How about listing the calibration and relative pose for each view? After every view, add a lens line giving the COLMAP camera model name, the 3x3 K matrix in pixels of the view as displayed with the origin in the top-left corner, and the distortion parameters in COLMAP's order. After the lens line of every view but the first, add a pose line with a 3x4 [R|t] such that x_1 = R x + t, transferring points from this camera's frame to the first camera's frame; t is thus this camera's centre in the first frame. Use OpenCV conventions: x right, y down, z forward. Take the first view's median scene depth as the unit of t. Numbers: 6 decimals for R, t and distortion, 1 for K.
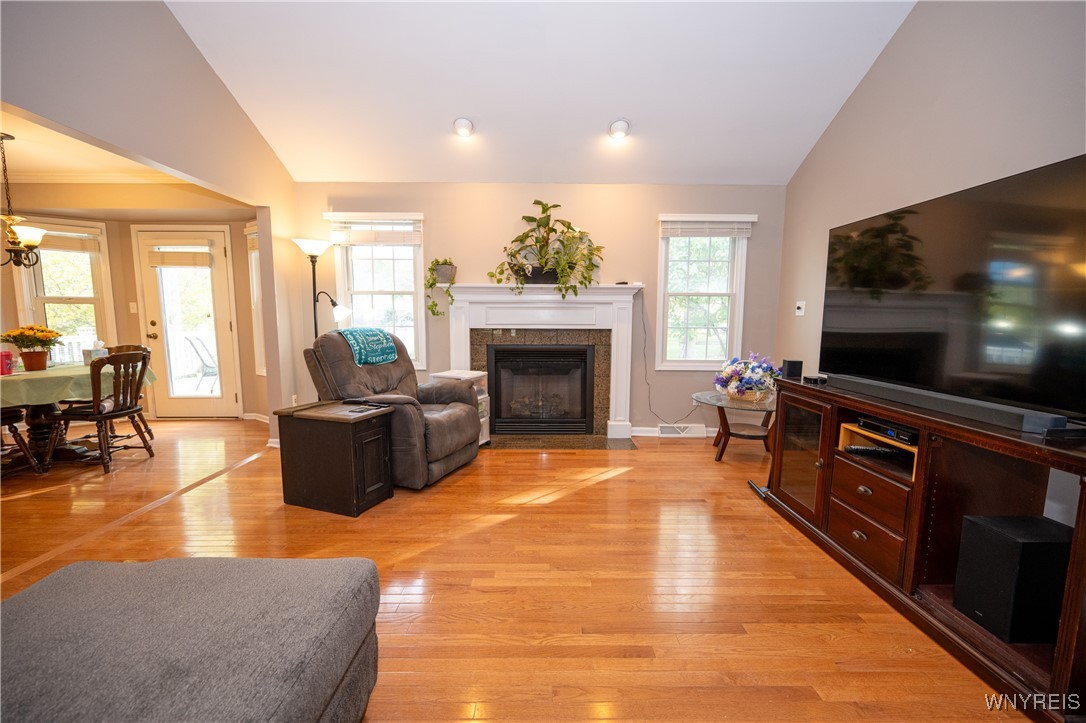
lens RADIAL K [[432.6, 0, 542.0], [0, 432.6, 364.2], [0, 0, 1]] dist [-0.004287, -0.000372]
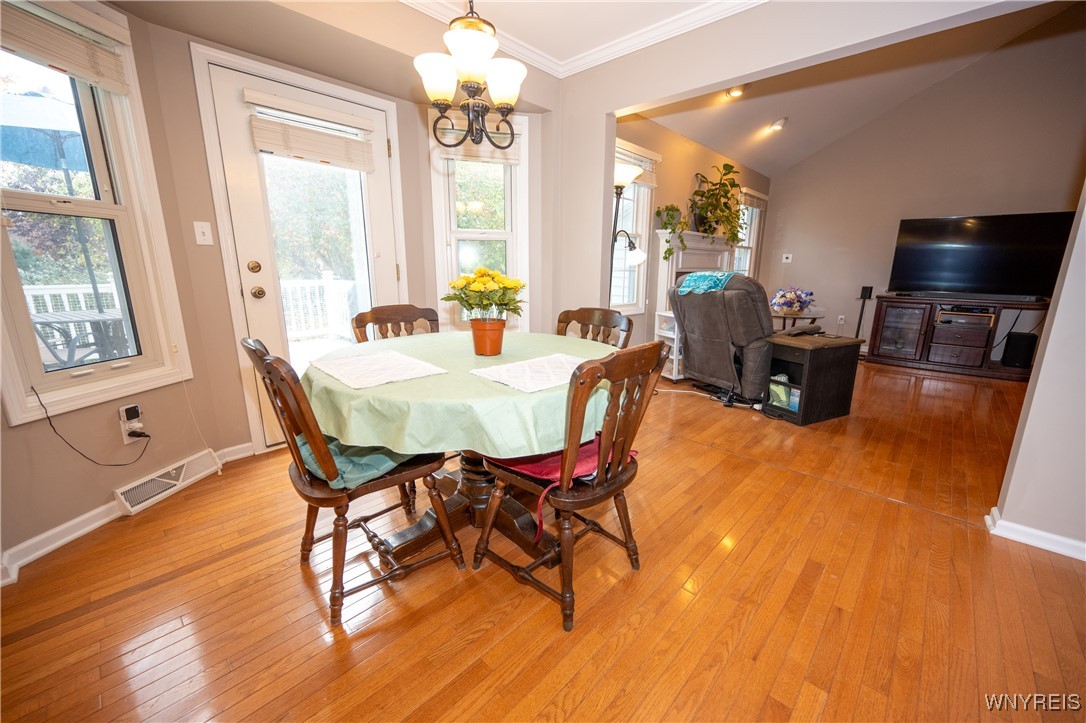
lens RADIAL K [[432.6, 0, 542.0], [0, 432.6, 364.2], [0, 0, 1]] dist [-0.004287, -0.000372]
pose [[0.688199, -0.157305, 0.708263, -1.212496], [0.073124, 0.986280, 0.148001, -0.037627], [-0.721827, -0.050063, 0.690260, 0.463617]]
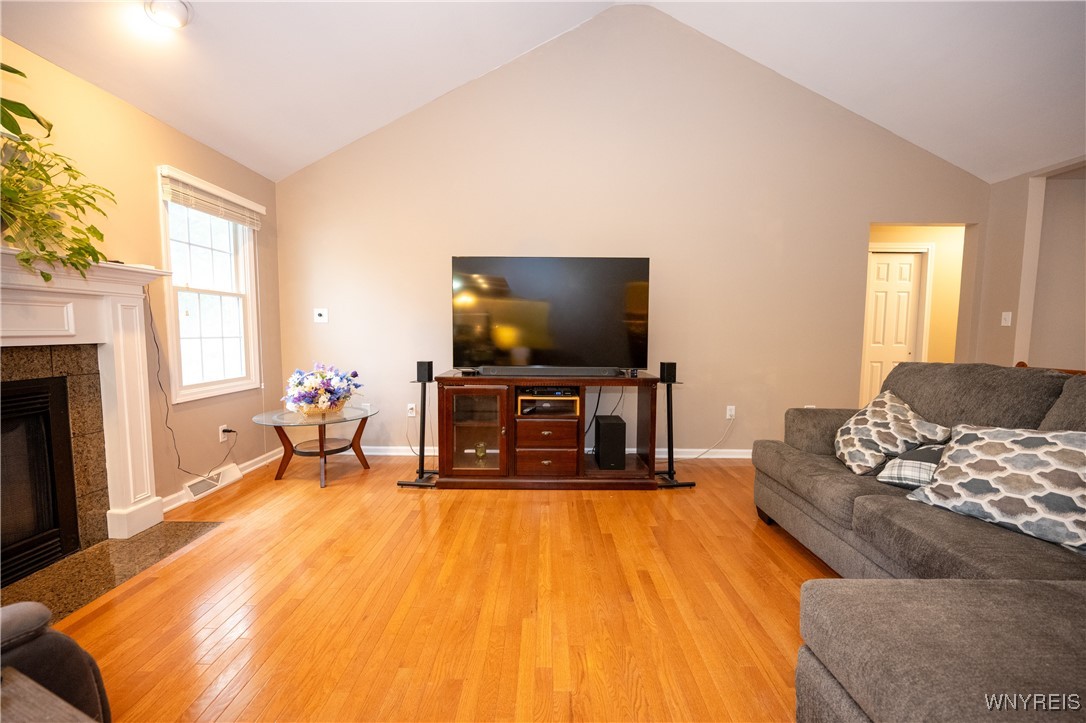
lens RADIAL K [[432.6, 0, 542.0], [0, 432.6, 364.2], [0, 0, 1]] dist [-0.004287, -0.000372]
pose [[0.011030, -0.082578, 0.996524, -0.375557], [0.101821, 0.991497, 0.081034, -0.041638], [-0.994742, 0.100573, 0.019345, 0.439579]]
